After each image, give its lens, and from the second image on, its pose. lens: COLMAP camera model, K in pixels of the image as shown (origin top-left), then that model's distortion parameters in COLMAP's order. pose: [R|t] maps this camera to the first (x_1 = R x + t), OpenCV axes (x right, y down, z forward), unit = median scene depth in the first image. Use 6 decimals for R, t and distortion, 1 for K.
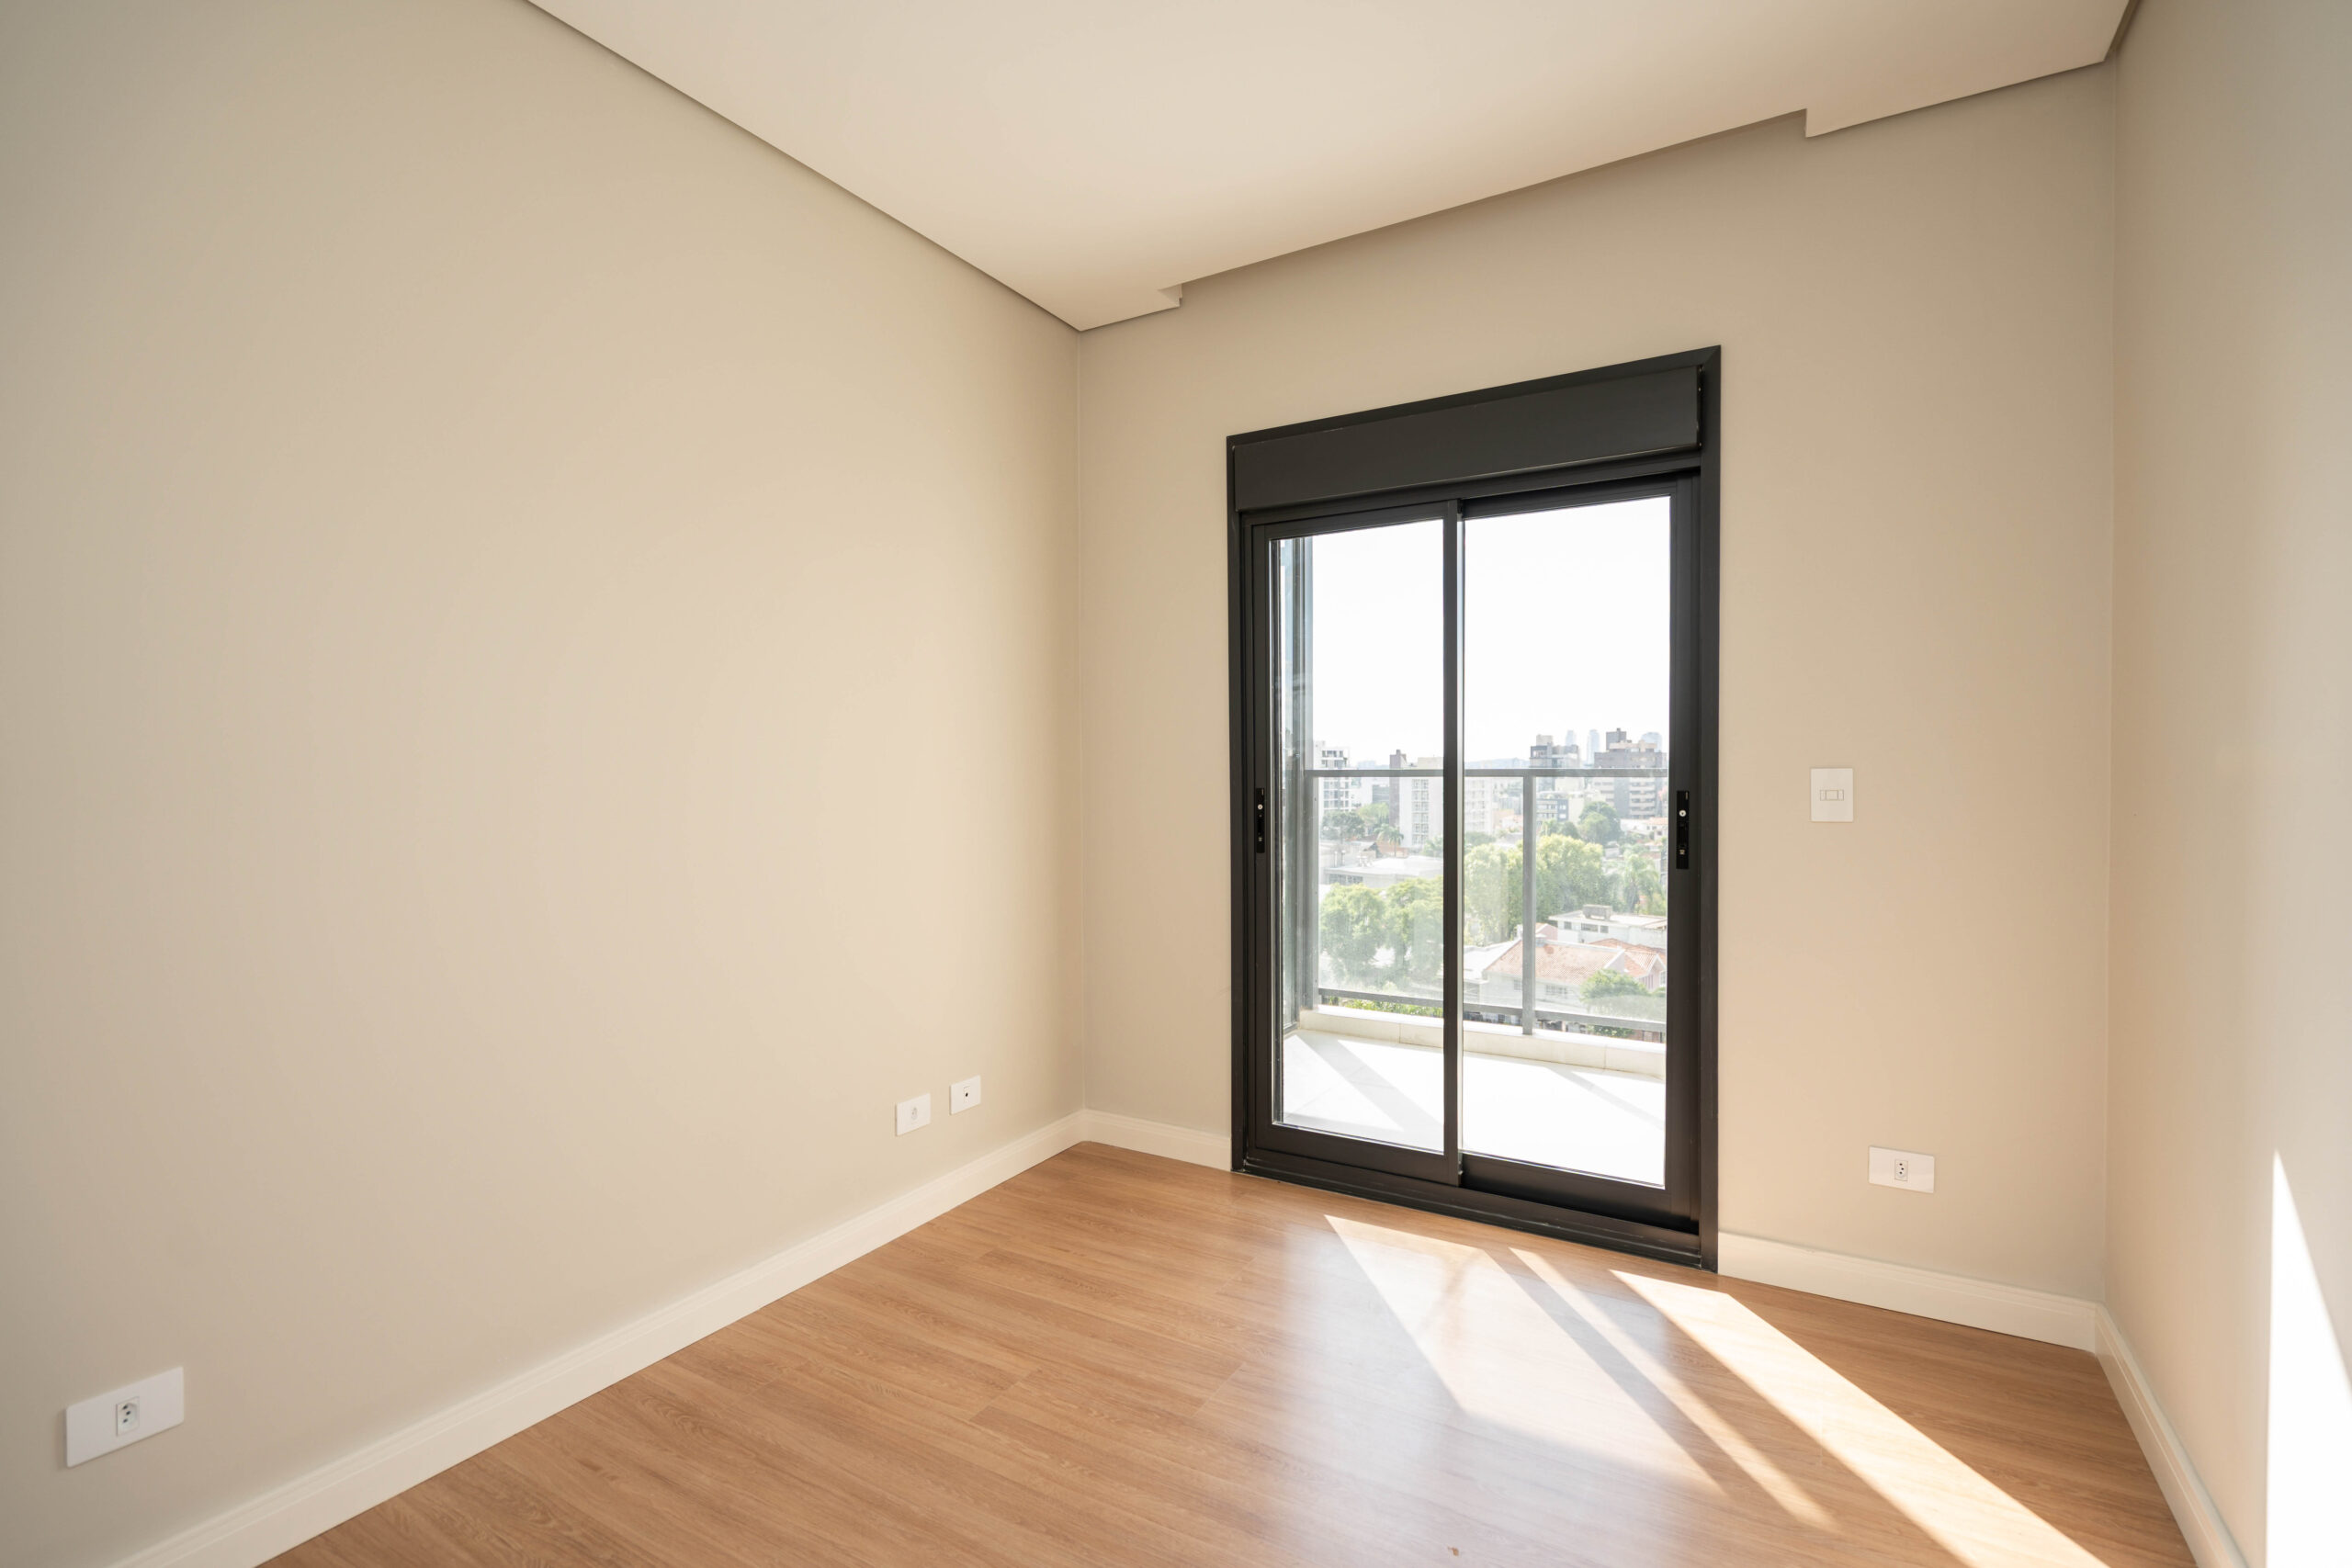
lens RADIAL K [[1057.9, 0, 1178.9], [0, 1057.9, 789.1], [0, 0, 1]] dist [-0.002923, 0.000636]
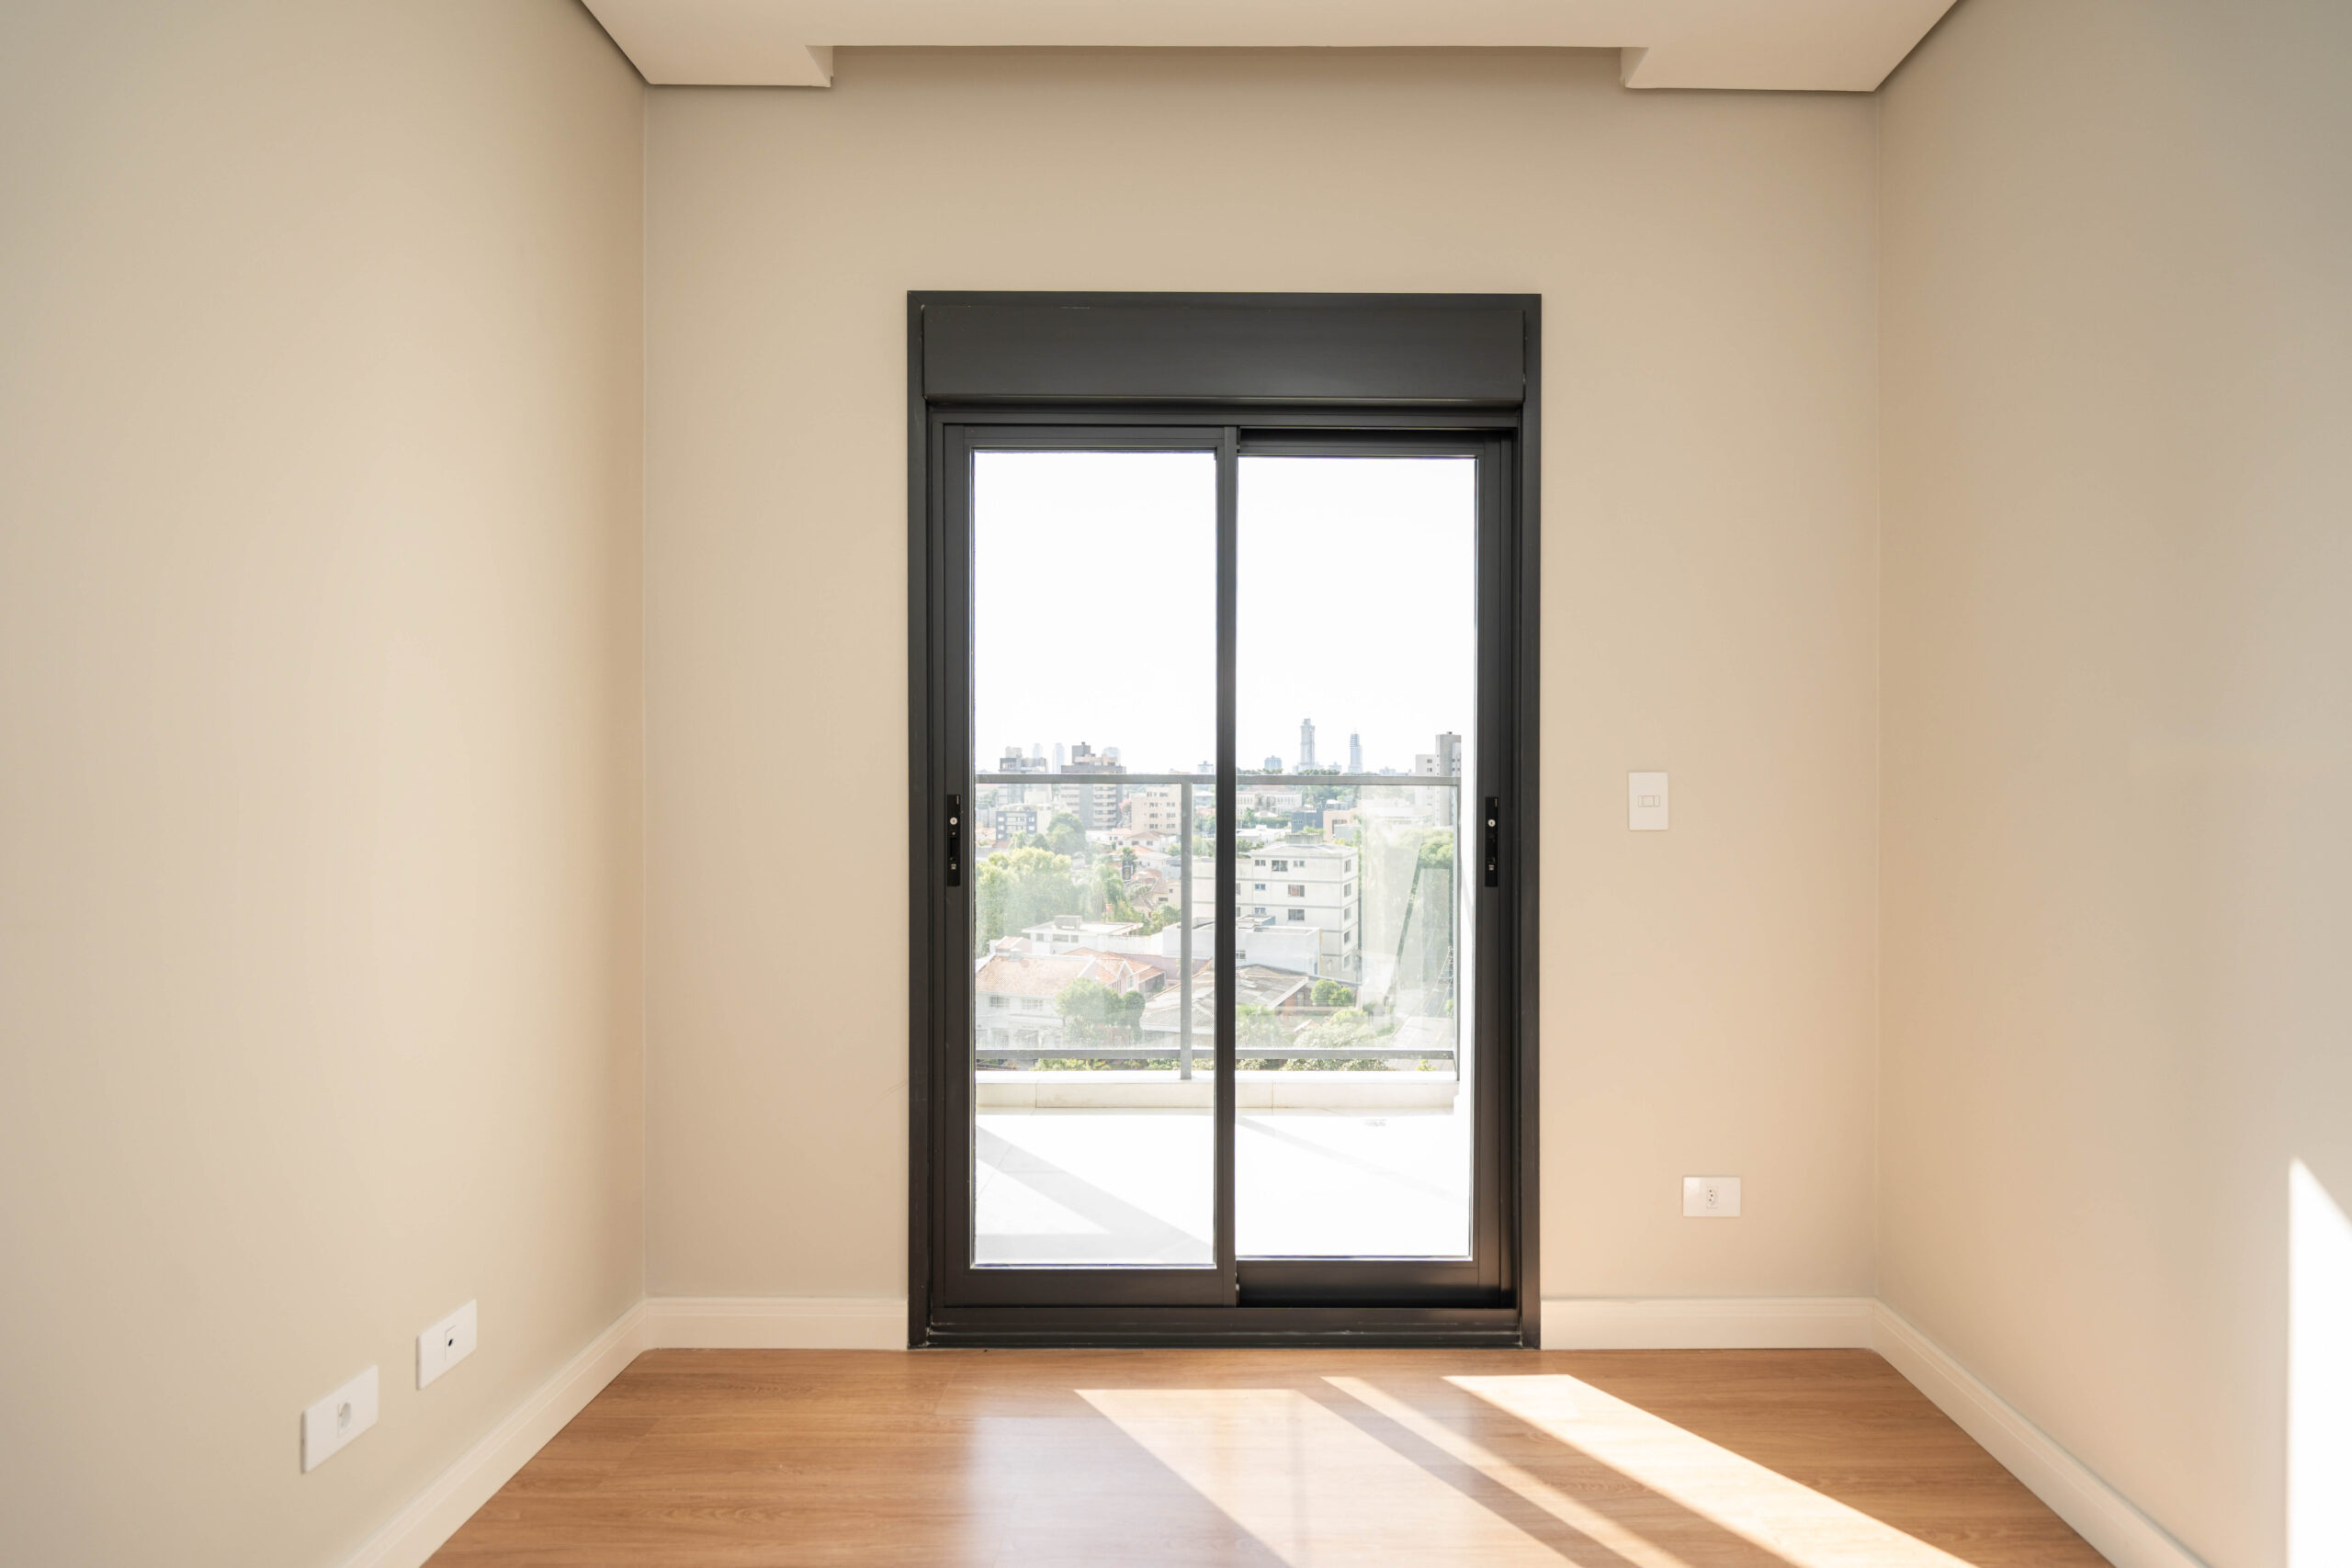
lens RADIAL K [[1089.0, 0, 1232.7], [0, 1089.0, 781.9], [0, 0, 1]] dist [-0.001056, 0.000178]
pose [[0.857078, 0.007415, 0.515134, -0.145157], [0.002047, 0.999839, -0.017799, 0.004007], [-0.515183, 0.016310, 0.856925, 0.290617]]
